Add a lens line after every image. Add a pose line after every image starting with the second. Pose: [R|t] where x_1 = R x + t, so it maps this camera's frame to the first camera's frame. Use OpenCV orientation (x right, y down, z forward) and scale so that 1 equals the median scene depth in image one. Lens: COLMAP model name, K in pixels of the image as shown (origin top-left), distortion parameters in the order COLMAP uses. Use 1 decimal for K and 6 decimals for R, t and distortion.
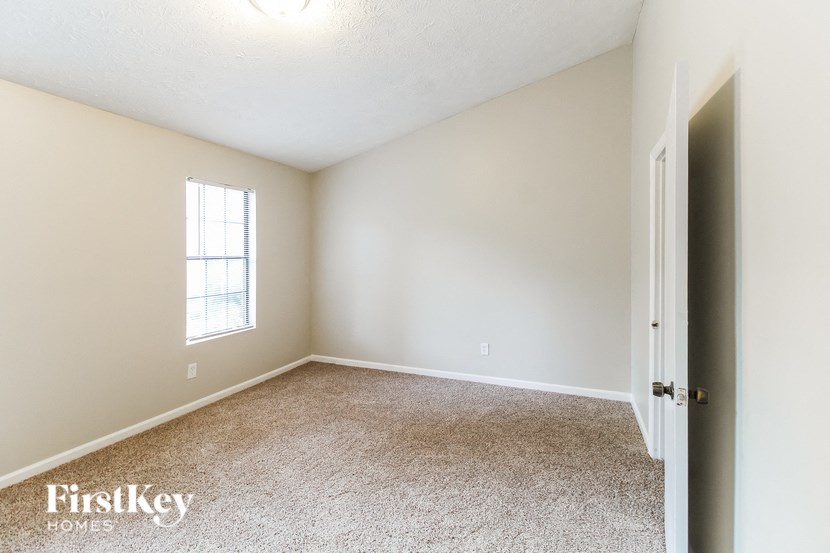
lens RADIAL K [[384.3, 0, 426.0], [0, 384.3, 258.8], [0, 0, 1]] dist [0.012821, -0.007465]
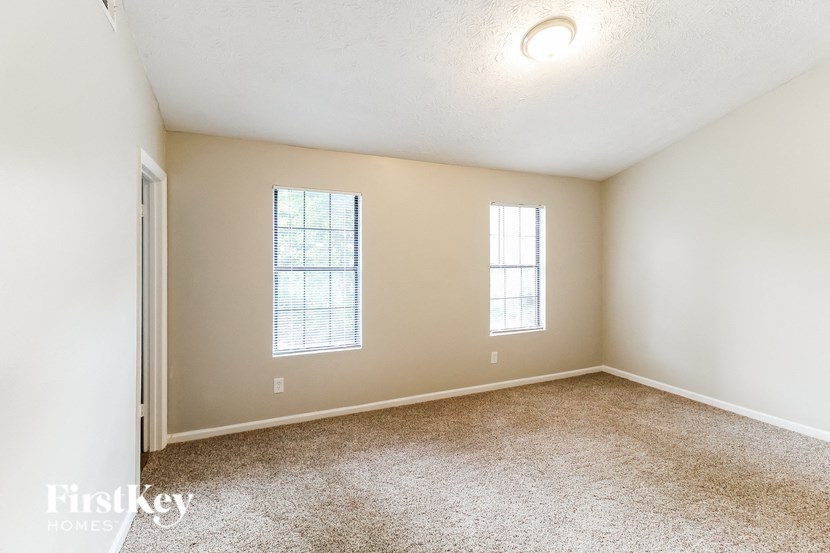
lens RADIAL K [[384.3, 0, 414.5], [0, 384.3, 268.5], [0, 0, 1]] dist [0.012821, -0.007465]
pose [[0.704739, 0.010732, -0.709385, 0.094559], [-0.006798, 0.999942, 0.008374, -0.004942], [0.709434, -0.001079, 0.704771, -0.056449]]
